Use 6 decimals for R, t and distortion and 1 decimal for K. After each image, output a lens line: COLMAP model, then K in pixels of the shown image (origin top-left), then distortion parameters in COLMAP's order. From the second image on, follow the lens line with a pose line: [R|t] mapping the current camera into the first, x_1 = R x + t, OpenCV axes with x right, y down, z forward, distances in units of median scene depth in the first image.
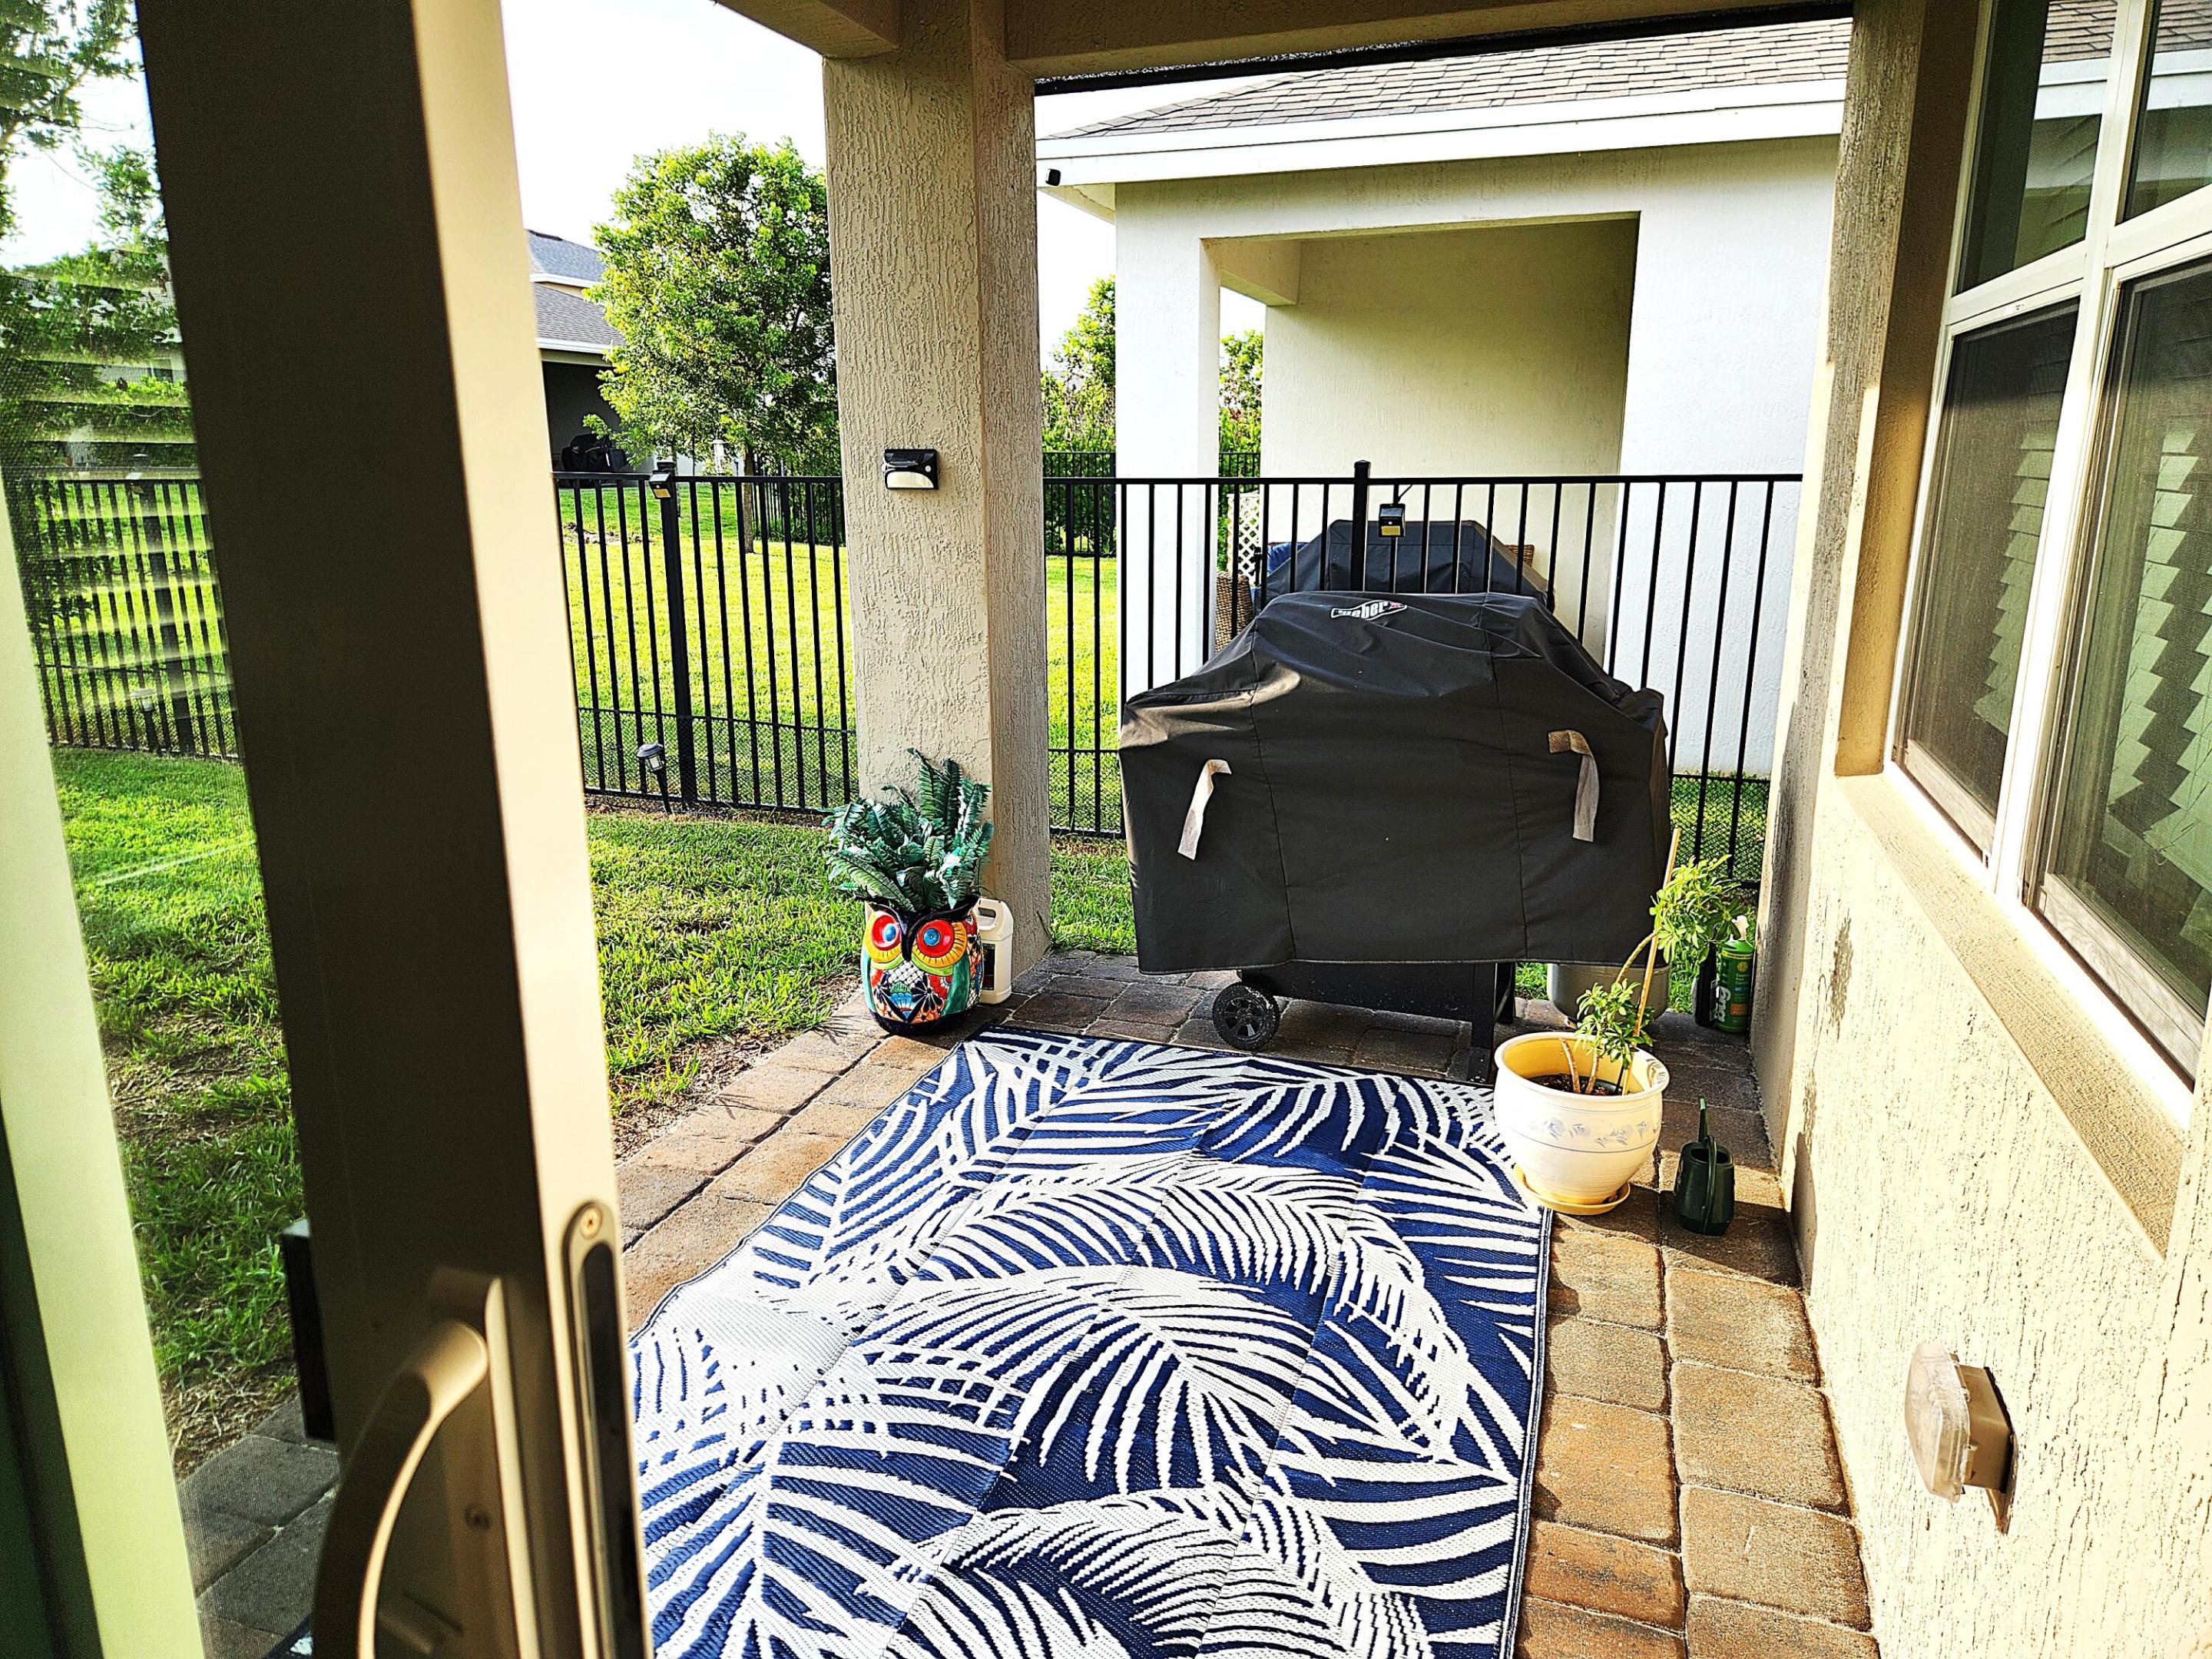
lens RADIAL K [[1475.3, 0, 1106.0], [0, 1475.3, 829.5], [0, 0, 1]] dist [0.090579, -0.089302]
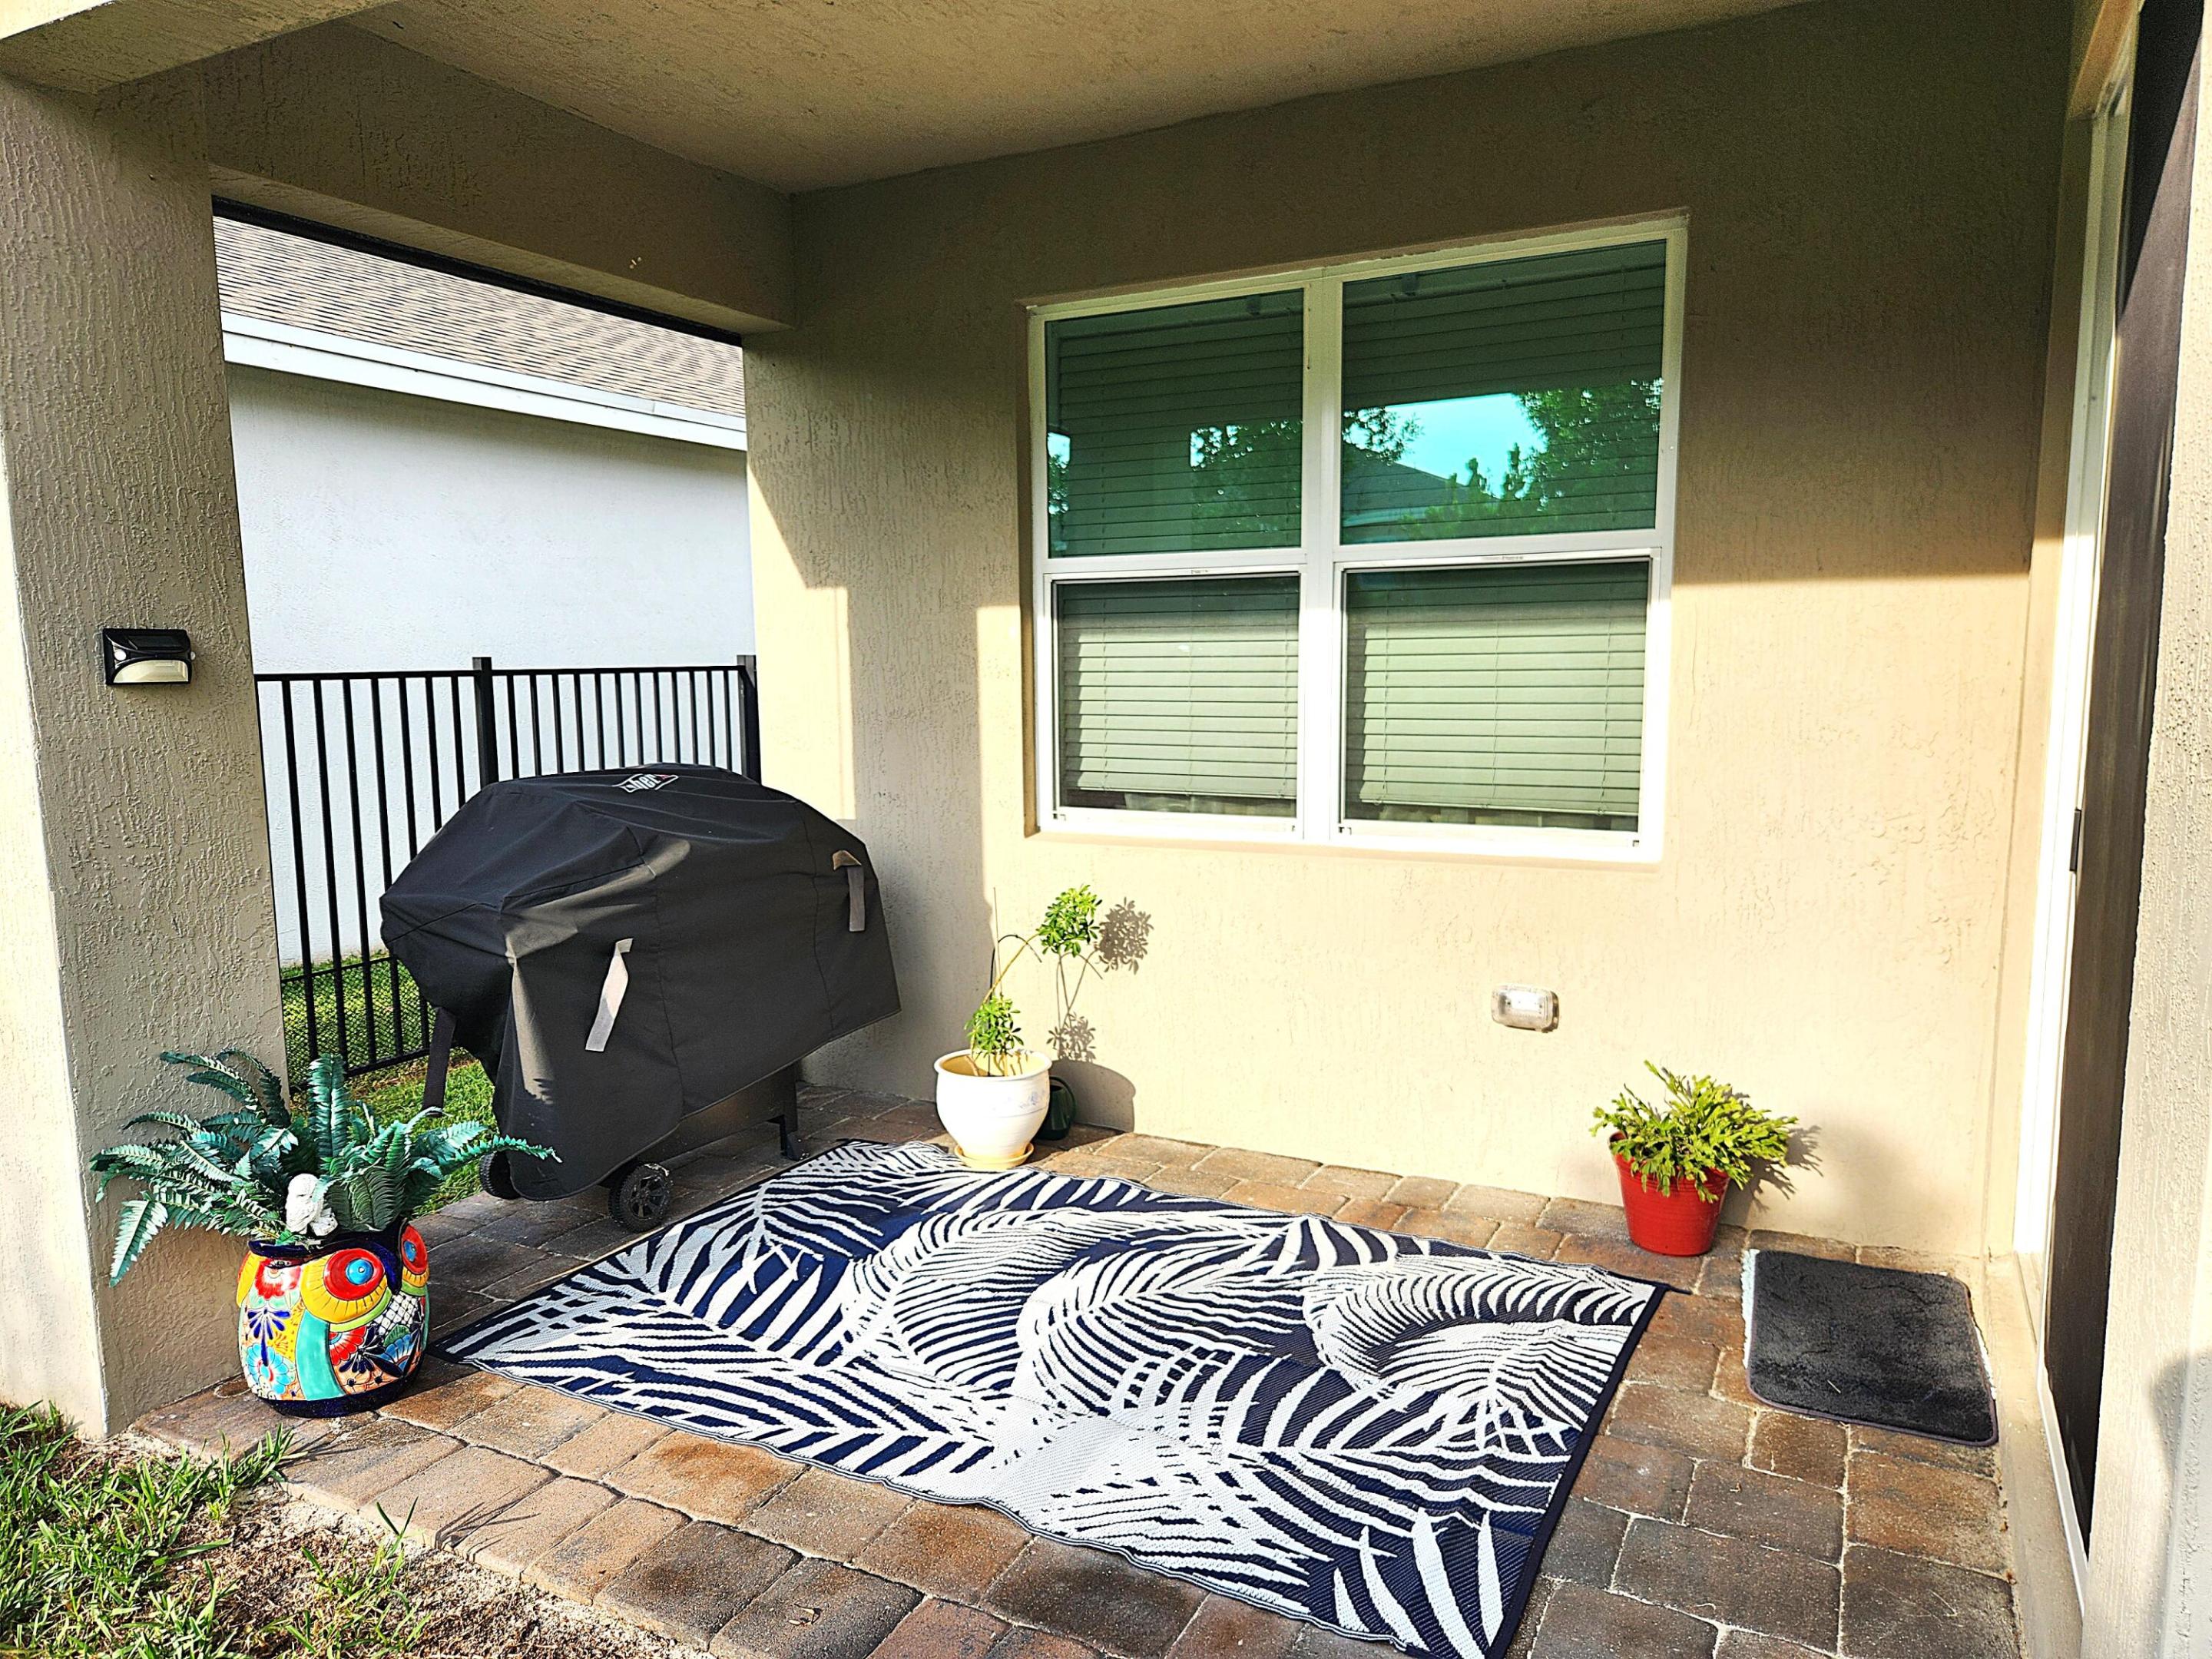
lens RADIAL K [[1475.3, 0, 1106.0], [0, 1475.3, 829.5], [0, 0, 1]] dist [0.090579, -0.089302]
pose [[0.168049, -0.121252, 0.978293, -1.008044], [0.255622, 0.963820, 0.075548, -0.134071], [-0.952059, 0.237378, 0.192964, 0.567712]]
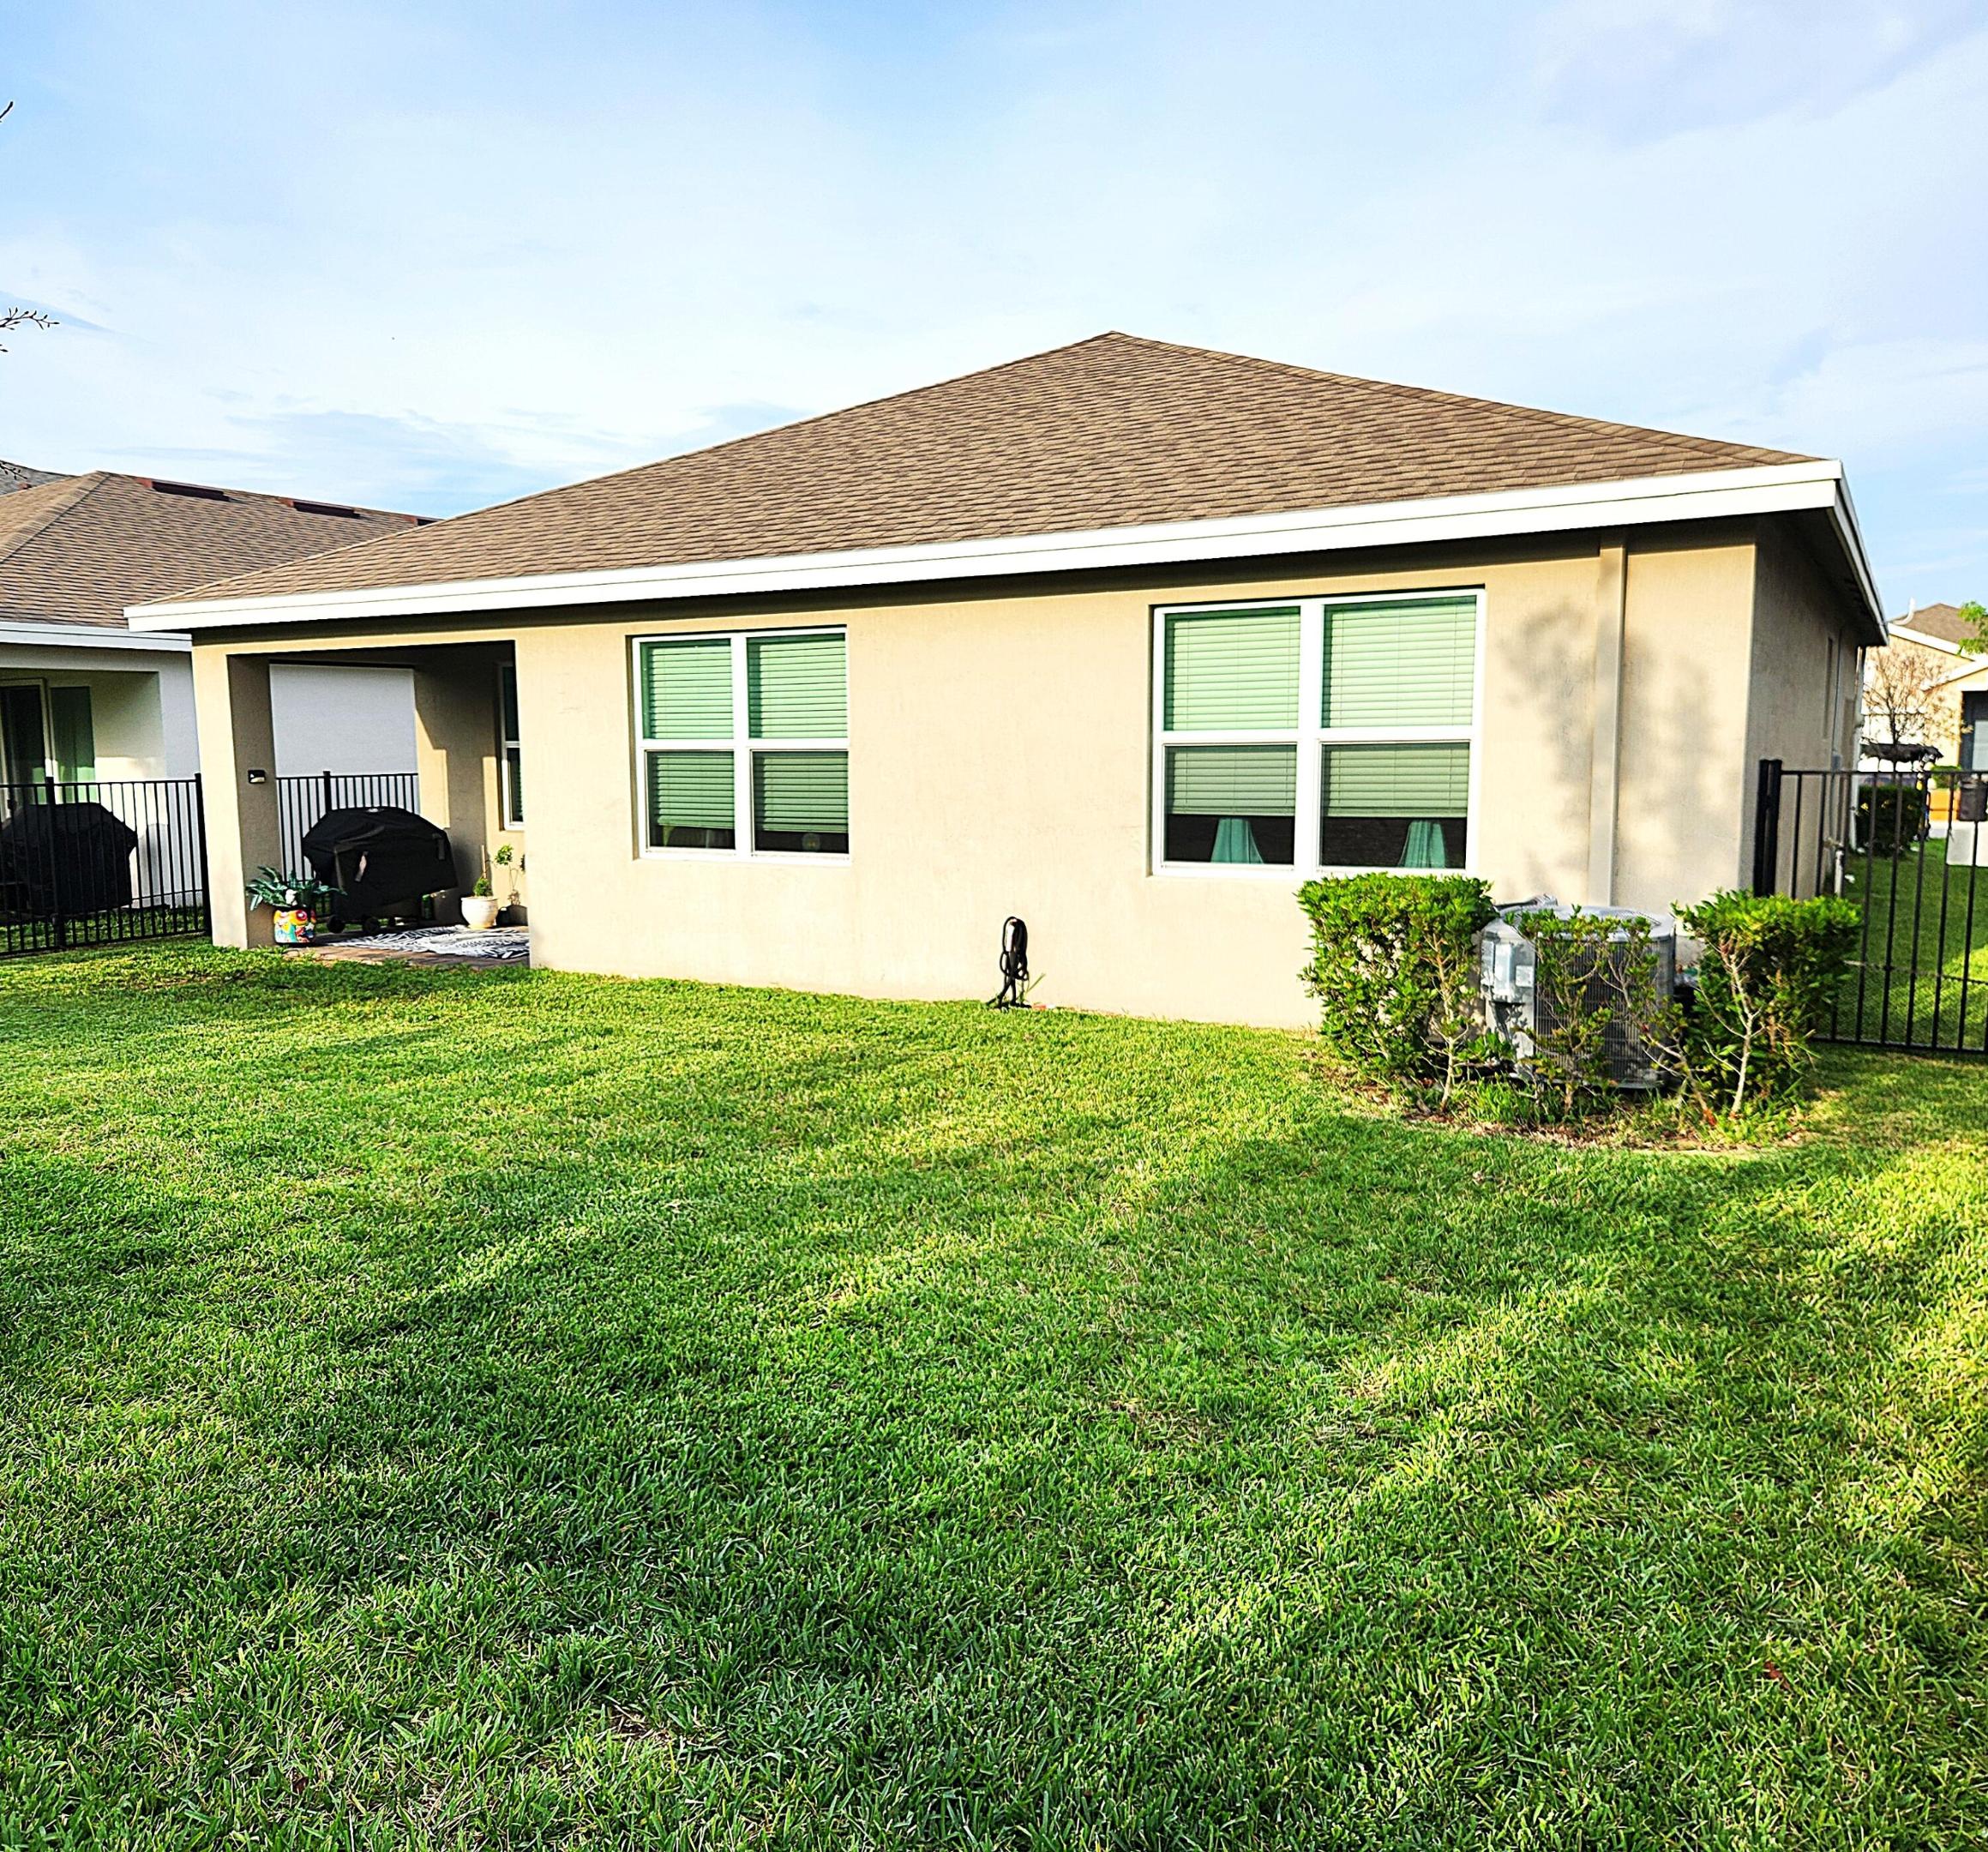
lens RADIAL K [[1572.6, 0, 994.0], [0, 1572.6, 926.0], [0, 0, 1]] dist [-0.052616, -0.000369]
pose [[0.155851, -0.126819, 0.979606, -4.487880], [0.253452, 0.963656, 0.084431, 0.272480], [-0.954711, 0.235124, 0.182330, -1.575840]]
